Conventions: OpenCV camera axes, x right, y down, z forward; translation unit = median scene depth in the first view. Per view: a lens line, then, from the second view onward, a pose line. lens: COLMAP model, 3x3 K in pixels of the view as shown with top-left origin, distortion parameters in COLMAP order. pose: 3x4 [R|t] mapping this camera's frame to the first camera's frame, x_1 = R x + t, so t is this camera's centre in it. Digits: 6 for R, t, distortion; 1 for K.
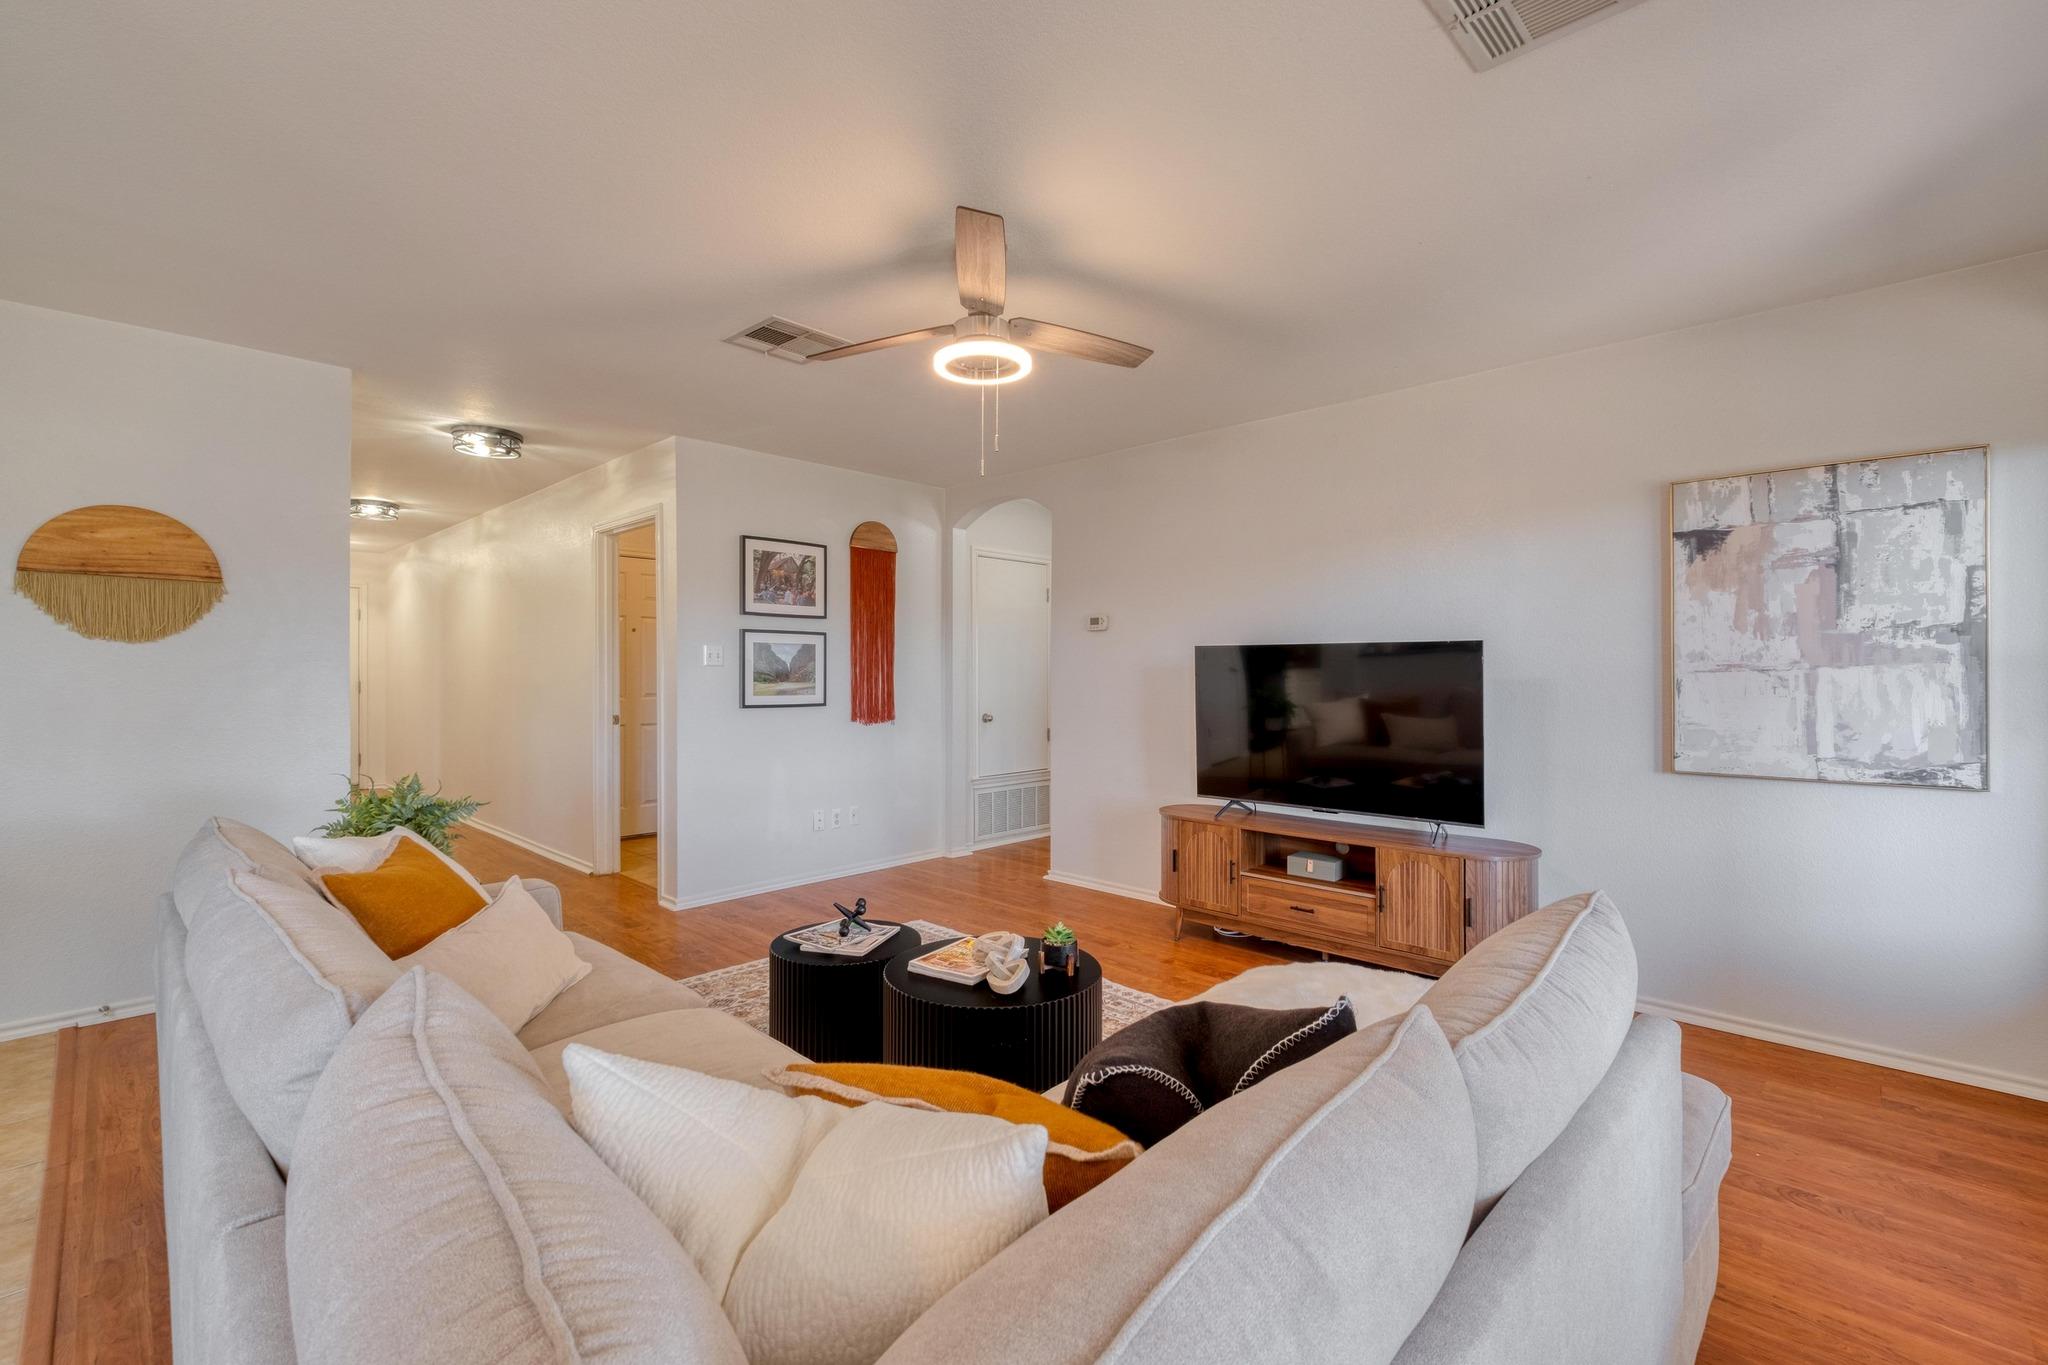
lens RADIAL K [[891.5, 0, 1019.7], [0, 891.5, 673.6], [0, 0, 1]] dist [0.000057, -0.000559]
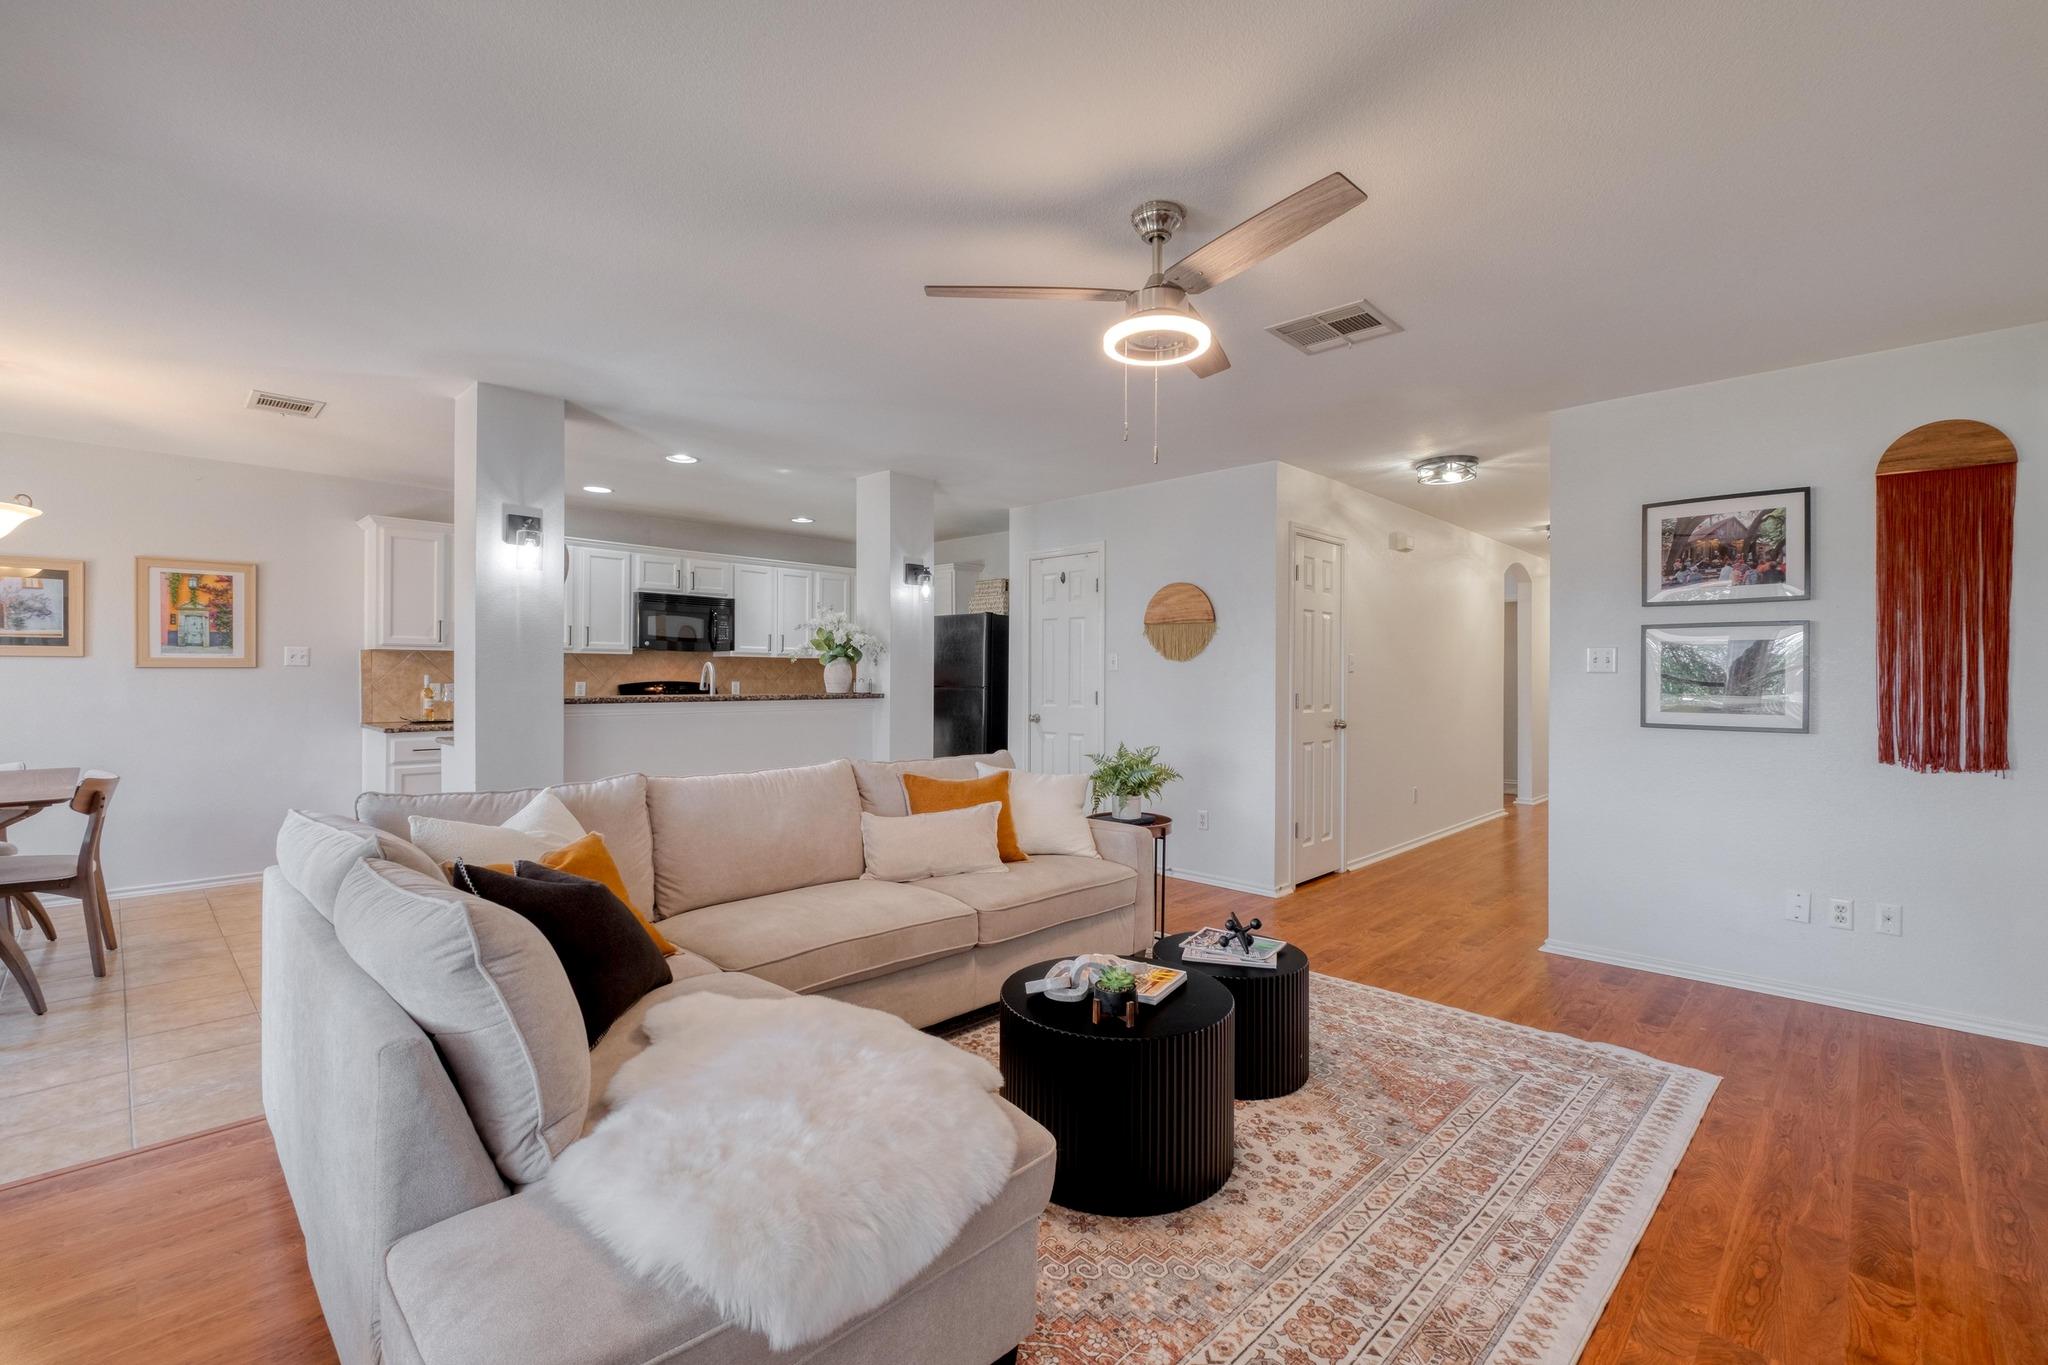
lens RADIAL K [[891.5, 0, 1019.7], [0, 891.5, 673.6], [0, 0, 1]] dist [0.000057, -0.000559]
pose [[-0.019336, 0.003358, -0.999807, 0.465853], [0.001958, 0.999993, 0.003321, -0.011040], [0.999811, -0.001893, -0.019343, 0.456109]]
